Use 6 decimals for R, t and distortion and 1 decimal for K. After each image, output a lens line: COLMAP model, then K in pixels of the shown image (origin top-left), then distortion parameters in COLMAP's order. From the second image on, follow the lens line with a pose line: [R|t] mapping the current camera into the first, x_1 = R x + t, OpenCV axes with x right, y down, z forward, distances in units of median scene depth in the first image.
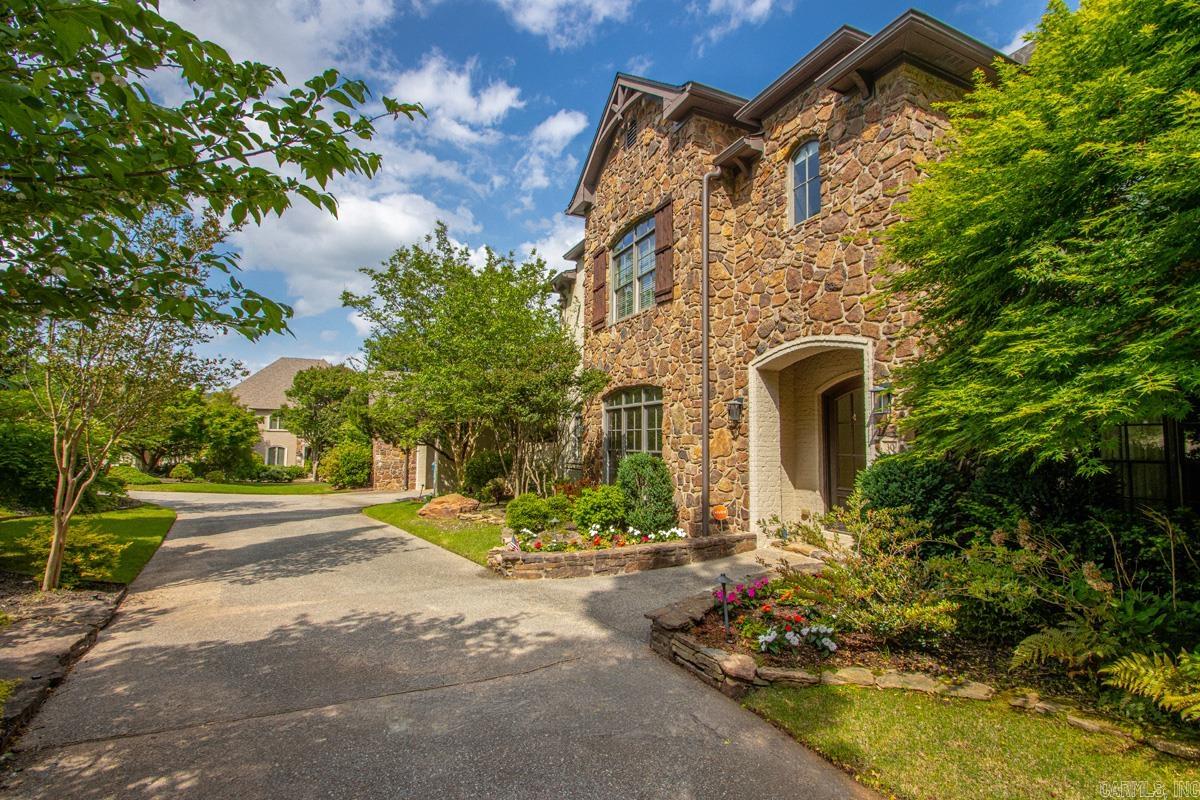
lens RADIAL K [[551.3, 0, 598.3], [0, 551.3, 417.8], [0, 0, 1]] dist [0.002809, 0.000466]
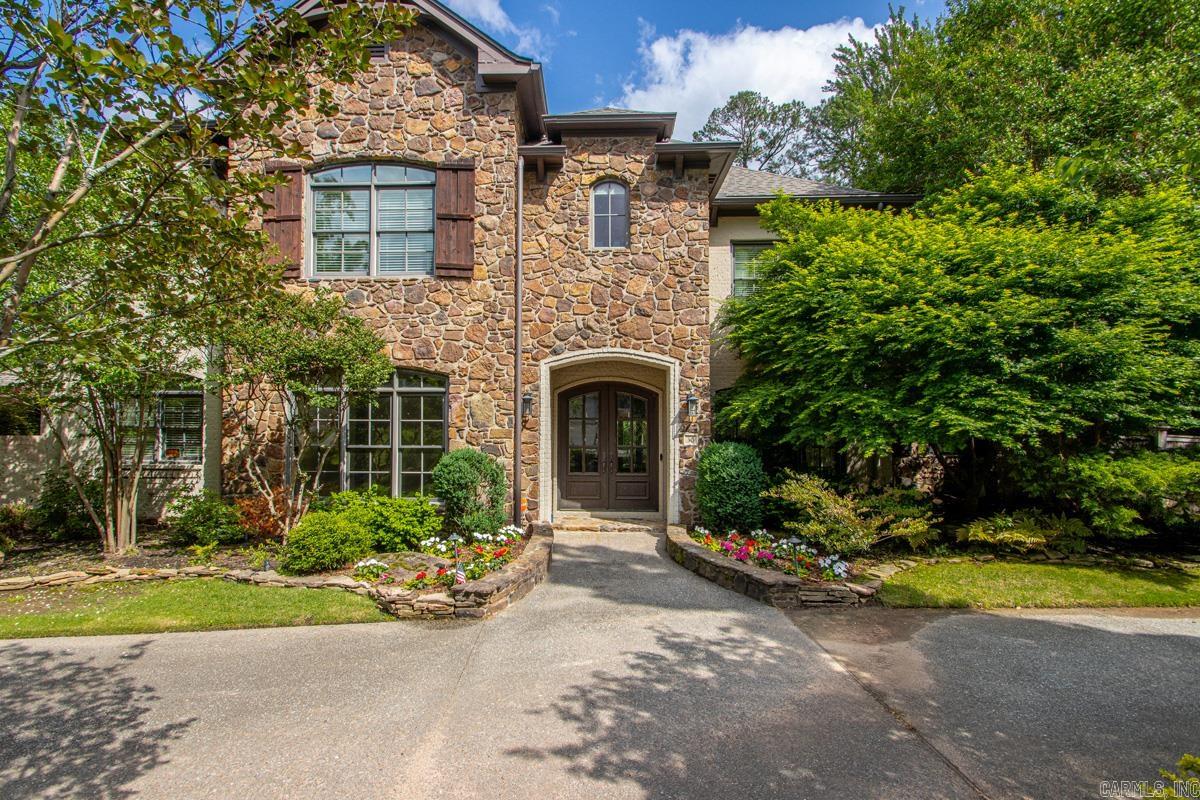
lens RADIAL K [[543.3, 0, 598.5], [0, 543.3, 432.9], [0, 0, 1]] dist [-0.000658, -0.000170]
pose [[0.467441, -0.000457, 0.884024, -0.673960], [-0.041157, 0.998904, 0.022279, 0.012287], [-0.883066, -0.046798, 0.466910, 0.469220]]
